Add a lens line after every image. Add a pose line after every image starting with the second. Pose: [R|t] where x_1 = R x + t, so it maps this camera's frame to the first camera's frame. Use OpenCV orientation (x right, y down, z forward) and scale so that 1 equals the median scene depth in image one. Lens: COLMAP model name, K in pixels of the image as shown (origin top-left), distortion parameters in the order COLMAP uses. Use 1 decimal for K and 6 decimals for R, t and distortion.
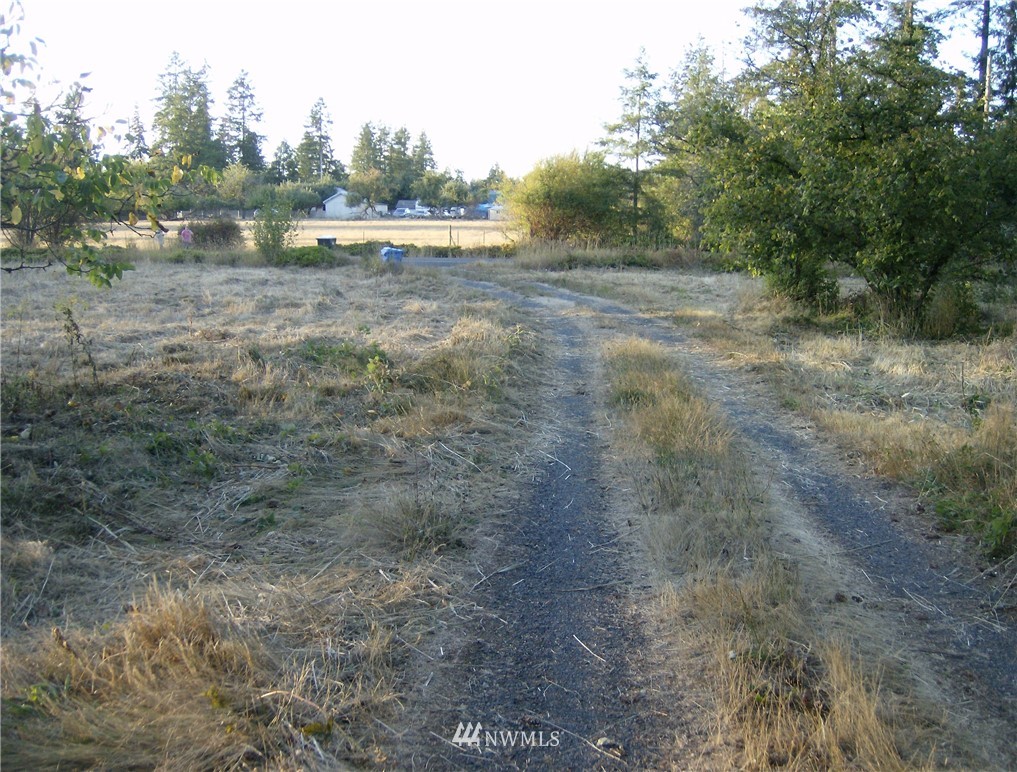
lens RADIAL K [[1081.4, 0, 508.5], [0, 1081.4, 386.0], [0, 0, 1]] dist [-0.209705, 0.142461]
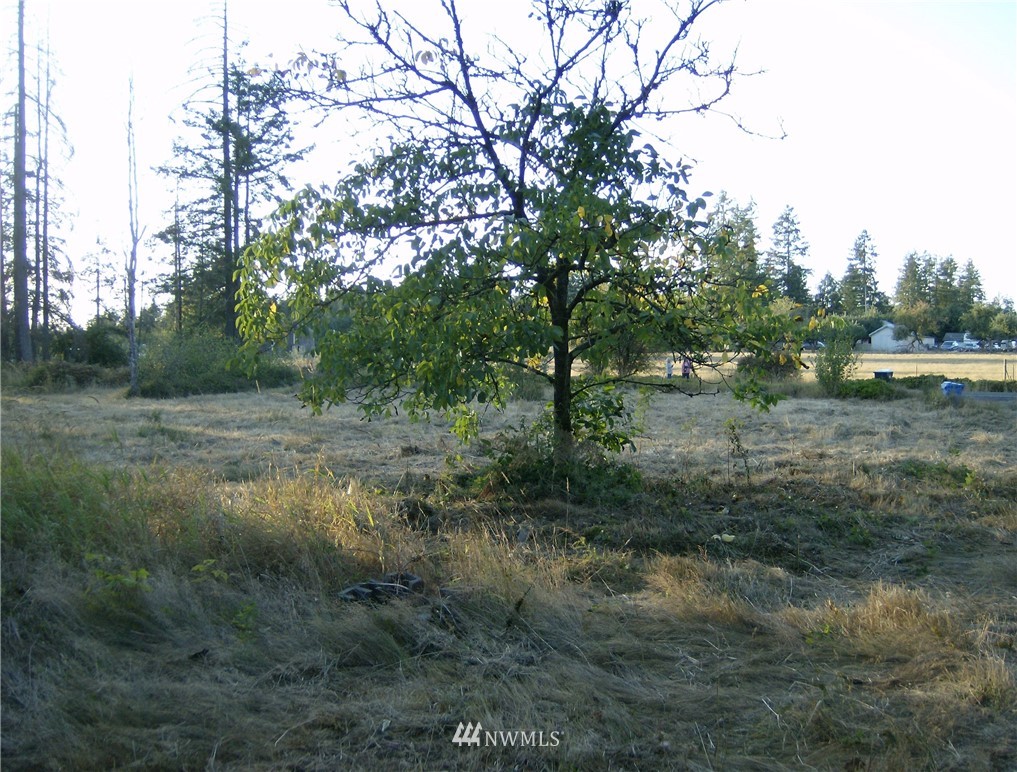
lens RADIAL K [[1081.4, 0, 508.5], [0, 1081.4, 386.0], [0, 0, 1]] dist [-0.209705, 0.142461]
pose [[0.880714, 0.006641, -0.473602, -0.019162], [-0.064492, 0.992271, -0.106016, 0.024528], [0.469237, 0.123913, 0.874335, -0.205407]]
